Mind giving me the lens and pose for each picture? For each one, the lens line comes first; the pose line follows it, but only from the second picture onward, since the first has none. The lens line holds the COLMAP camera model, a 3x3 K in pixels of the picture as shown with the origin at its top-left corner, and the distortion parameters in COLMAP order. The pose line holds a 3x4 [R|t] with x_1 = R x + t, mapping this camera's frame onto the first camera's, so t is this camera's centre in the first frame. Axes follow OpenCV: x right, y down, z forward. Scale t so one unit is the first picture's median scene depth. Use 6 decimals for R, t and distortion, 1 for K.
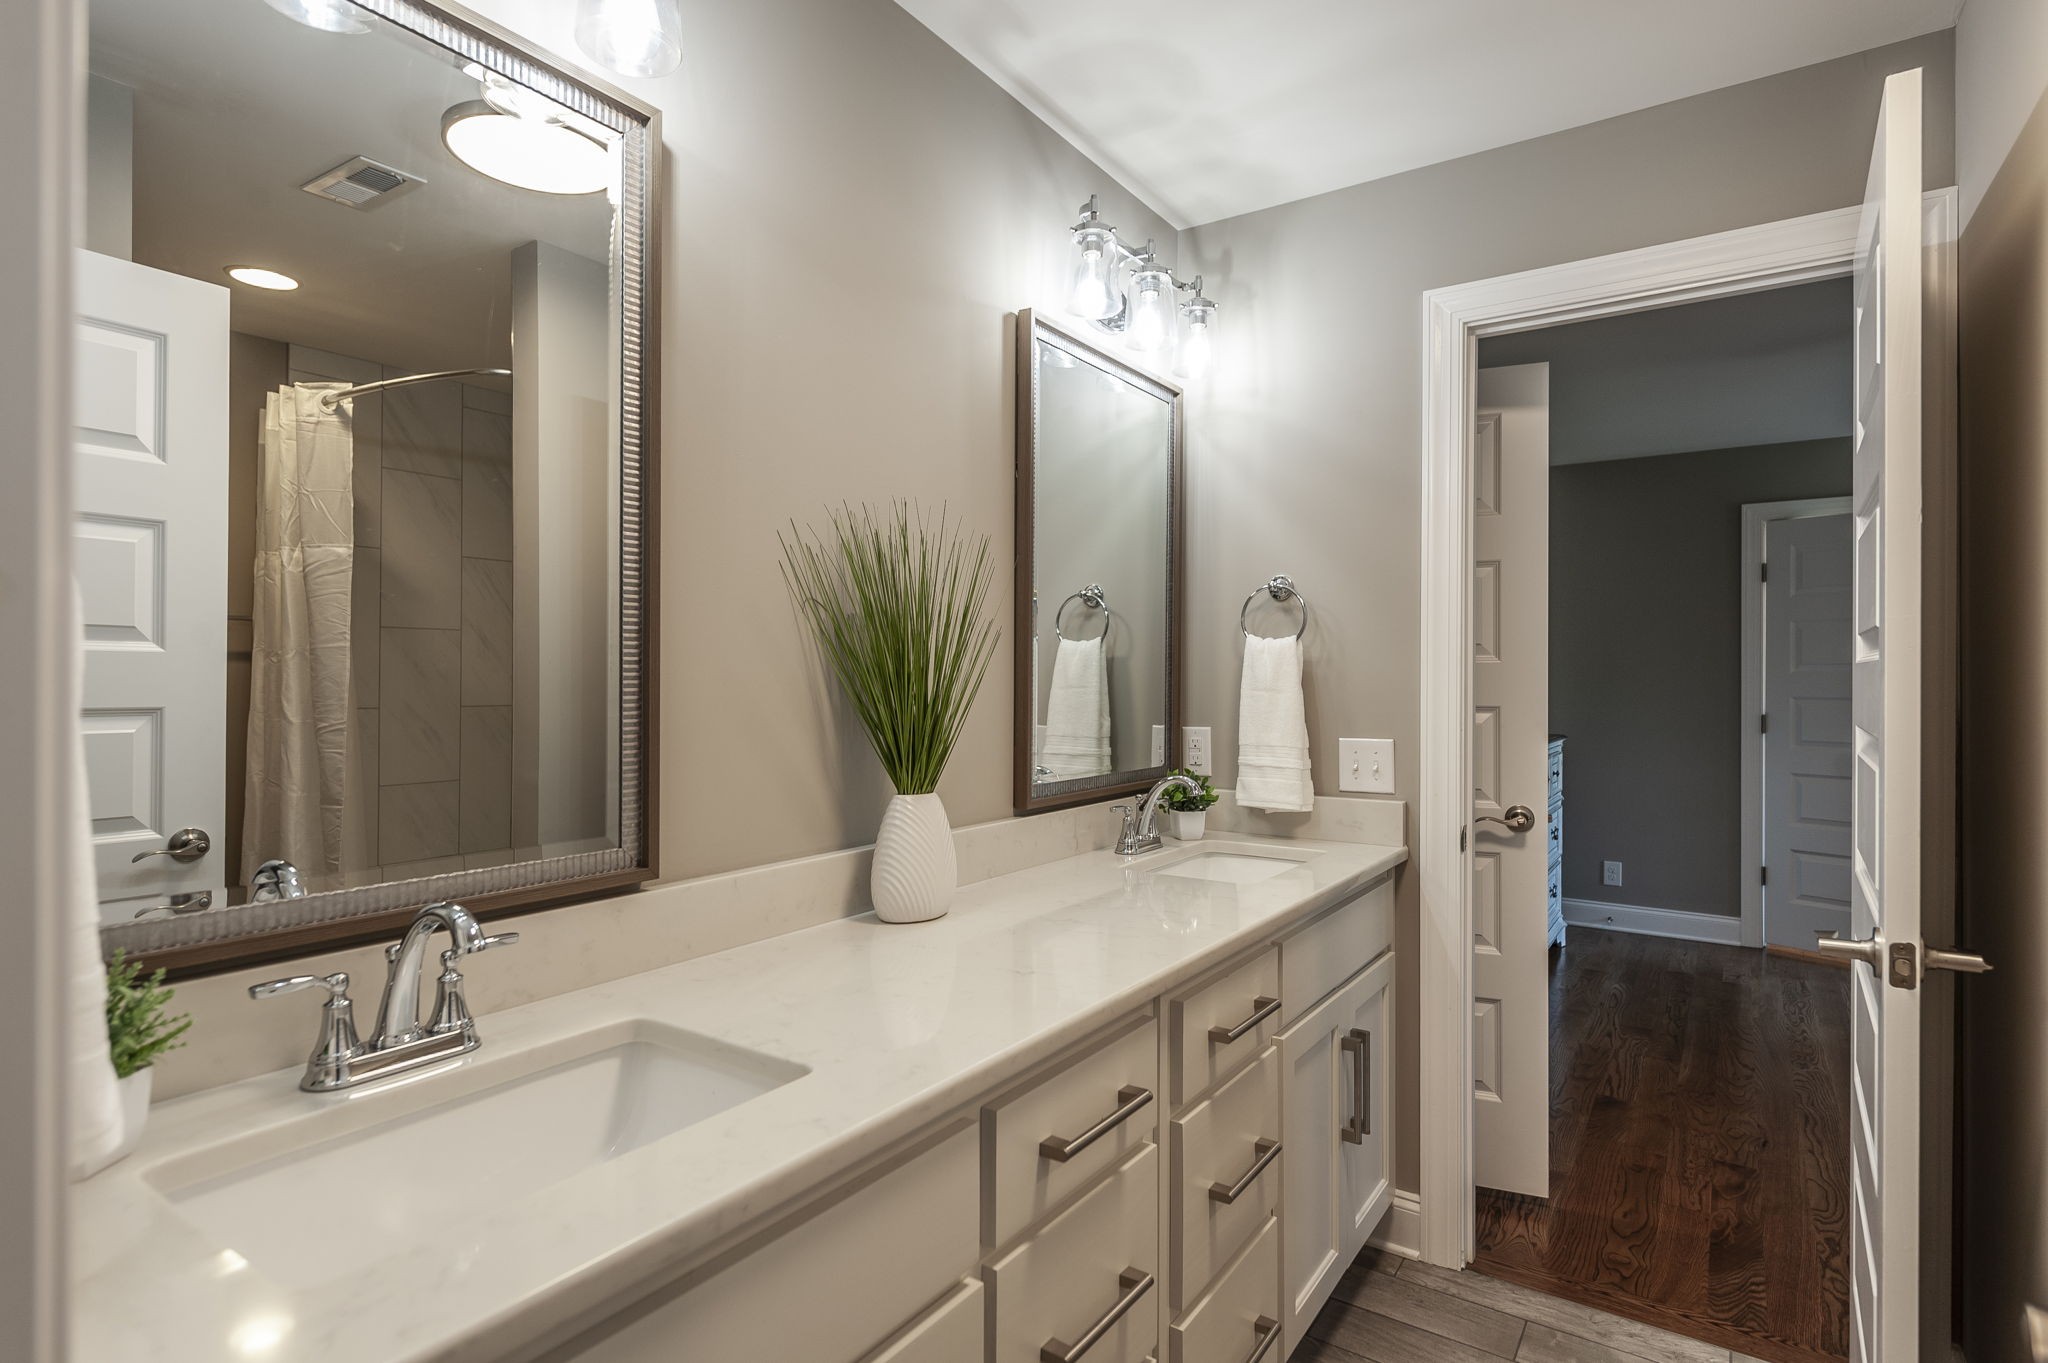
lens RADIAL K [[1044.7, 0, 1015.3], [0, 1044.7, 669.5], [0, 0, 1]] dist [0.020435, 0.001979]
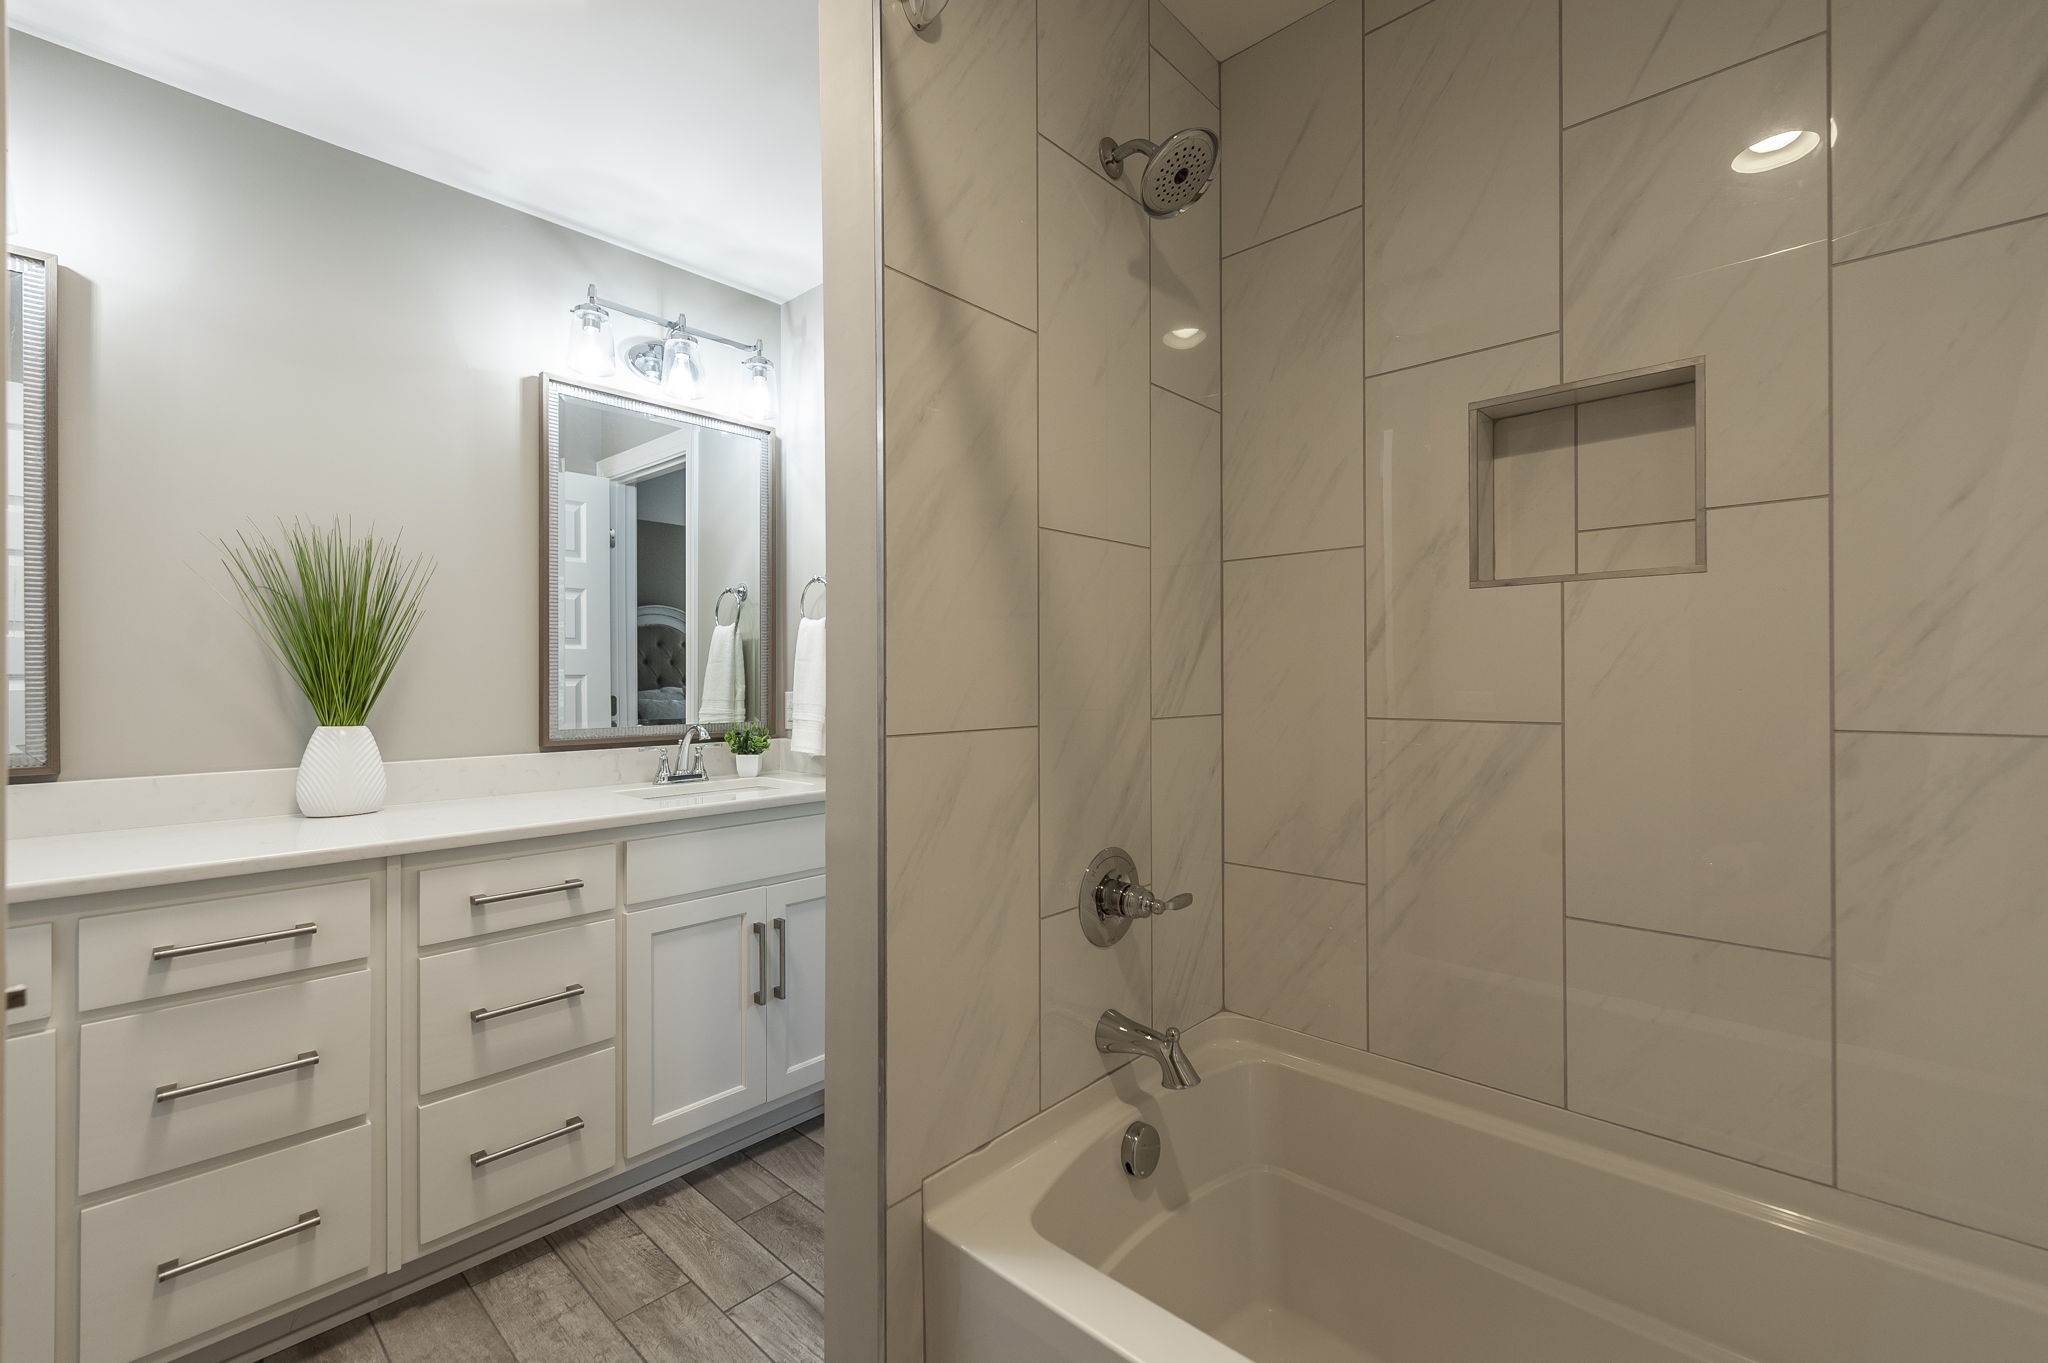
lens RADIAL K [[864.2, 0, 1031.4], [0, 864.2, 666.4], [0, 0, 1]] dist [-0.003139, -0.000551]
pose [[0.992029, -0.002398, -0.125988, 0.748343], [0.001923, 0.999991, -0.003896, 0.036392], [0.125996, 0.003623, 0.992024, -0.012585]]
